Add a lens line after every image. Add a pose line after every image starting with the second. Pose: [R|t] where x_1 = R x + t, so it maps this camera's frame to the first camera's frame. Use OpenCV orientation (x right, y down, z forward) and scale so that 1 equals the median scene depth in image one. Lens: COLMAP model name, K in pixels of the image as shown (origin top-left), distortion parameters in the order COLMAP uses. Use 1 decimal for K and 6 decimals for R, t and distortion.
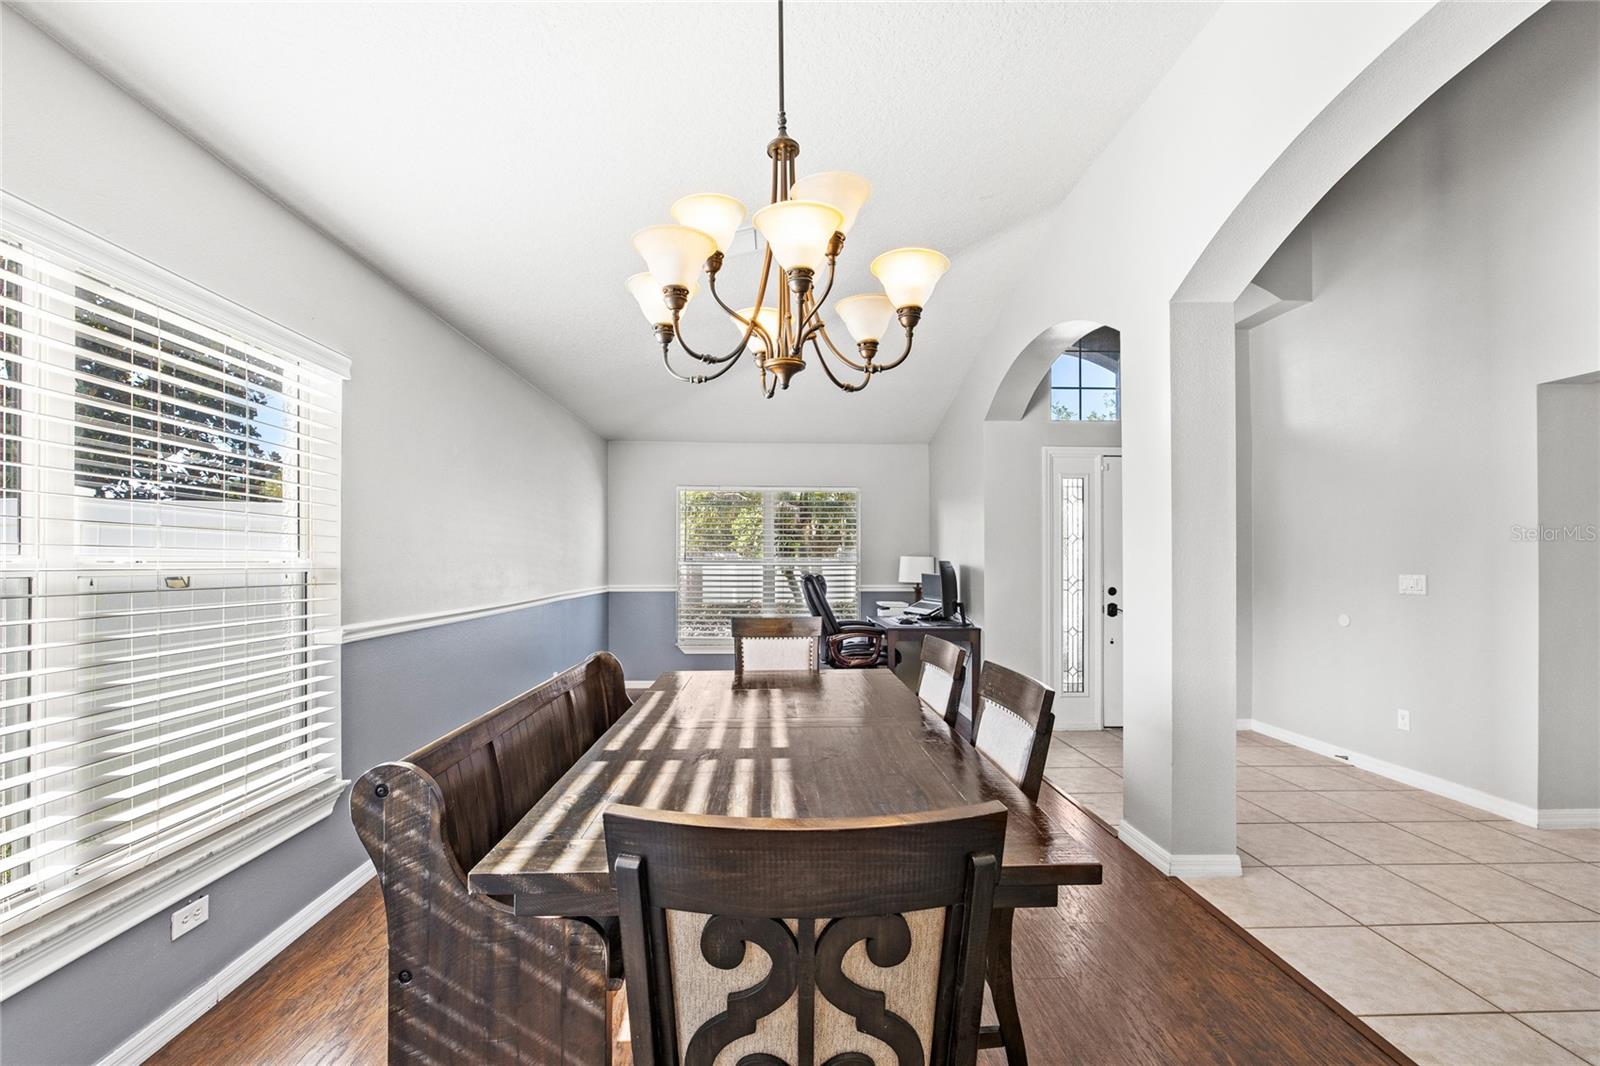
lens RADIAL K [[690.9, 0, 797.7], [0, 690.9, 534.6], [0, 0, 1]] dist [0.001407, 0.000478]
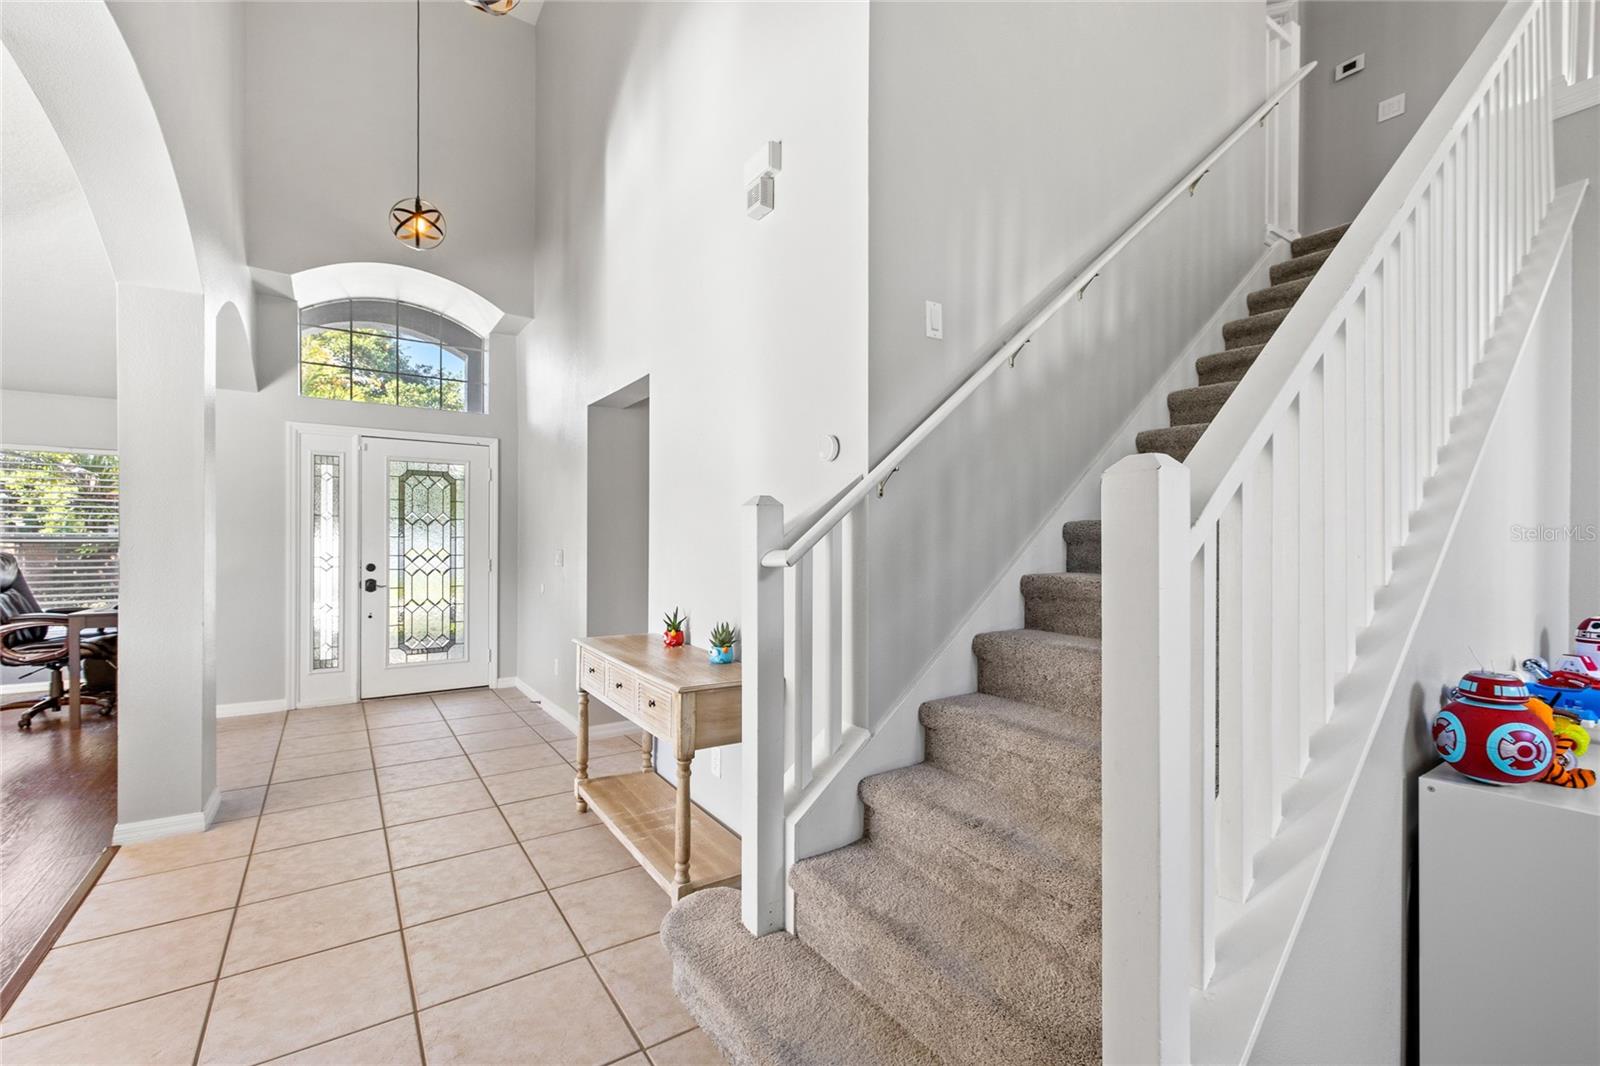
lens RADIAL K [[670.3, 0, 800.0], [0, 670.3, 533.0], [0, 0, 1]] dist [-0.015463, 0.000002]
pose [[0.847600, 0.005113, 0.530611, 0.962843], [-0.020947, 0.999497, 0.023830, -0.014609], [-0.530222, -0.031313, 0.847280, -0.382706]]
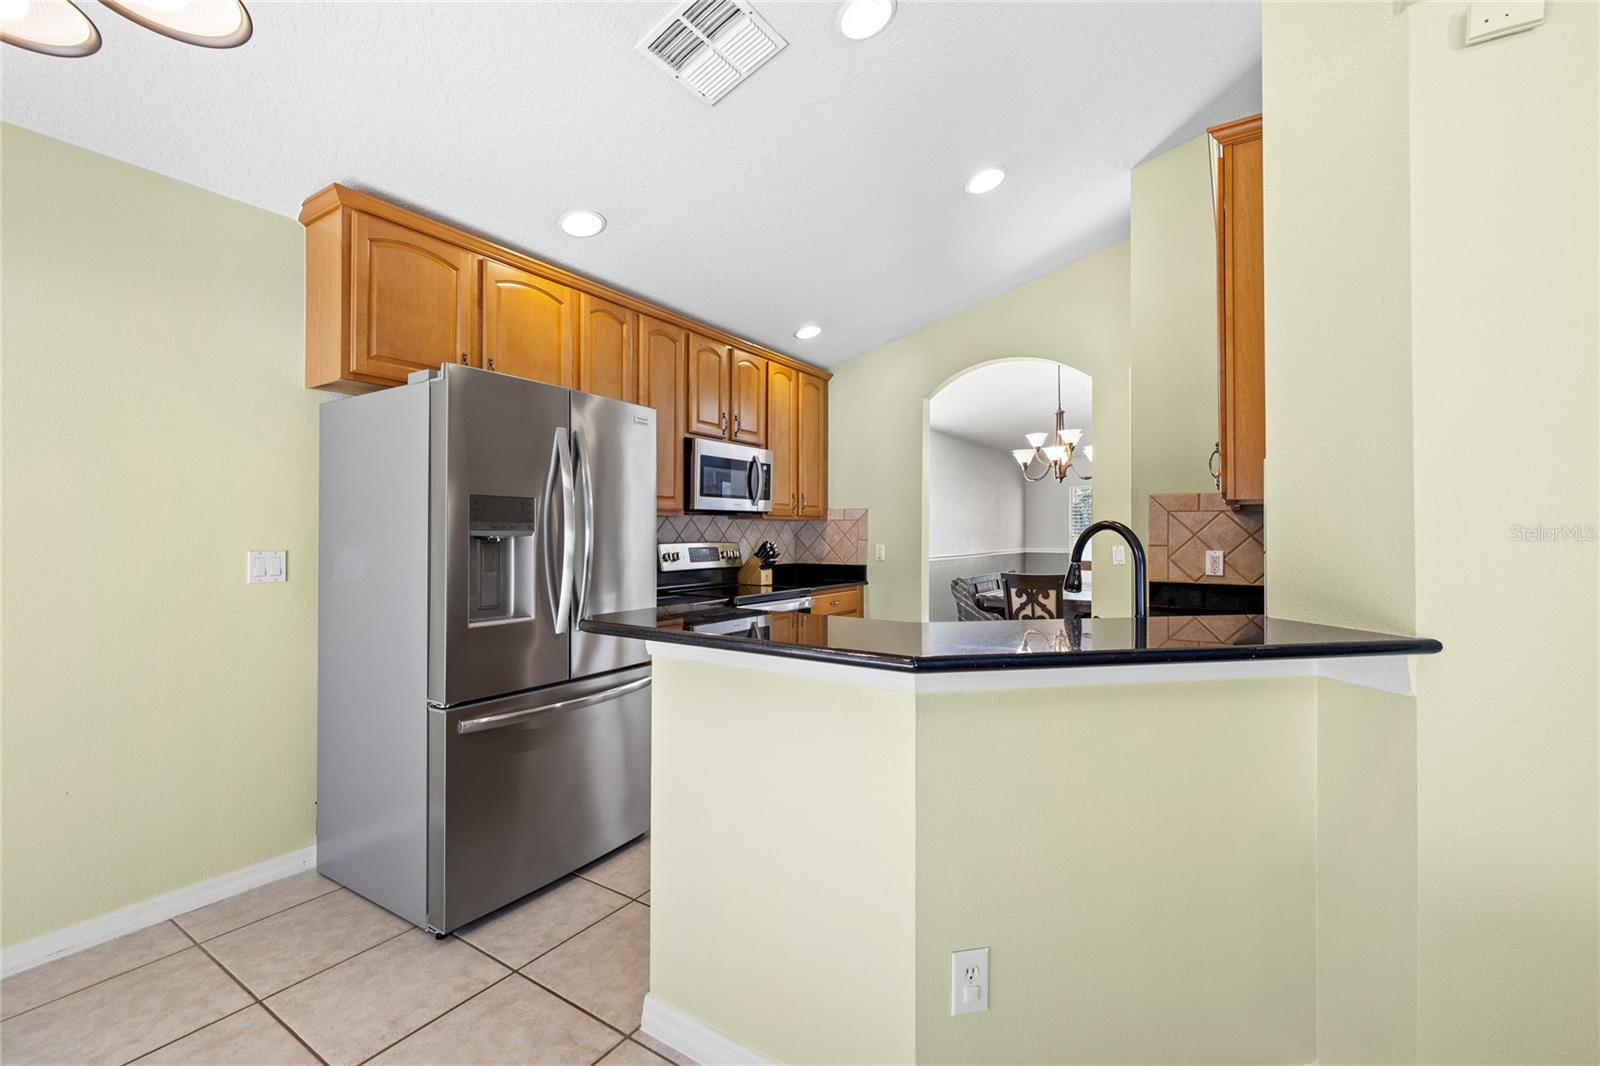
lens RADIAL K [[684.0, 0, 794.3], [0, 684.0, 527.1], [0, 0, 1]] dist [0.002073, 0.000659]
pose [[0.812440, -0.003418, -0.583035, 0.611004], [0.019781, 0.999569, 0.021703, -0.064424], [0.582709, -0.029166, 0.812157, -1.717251]]
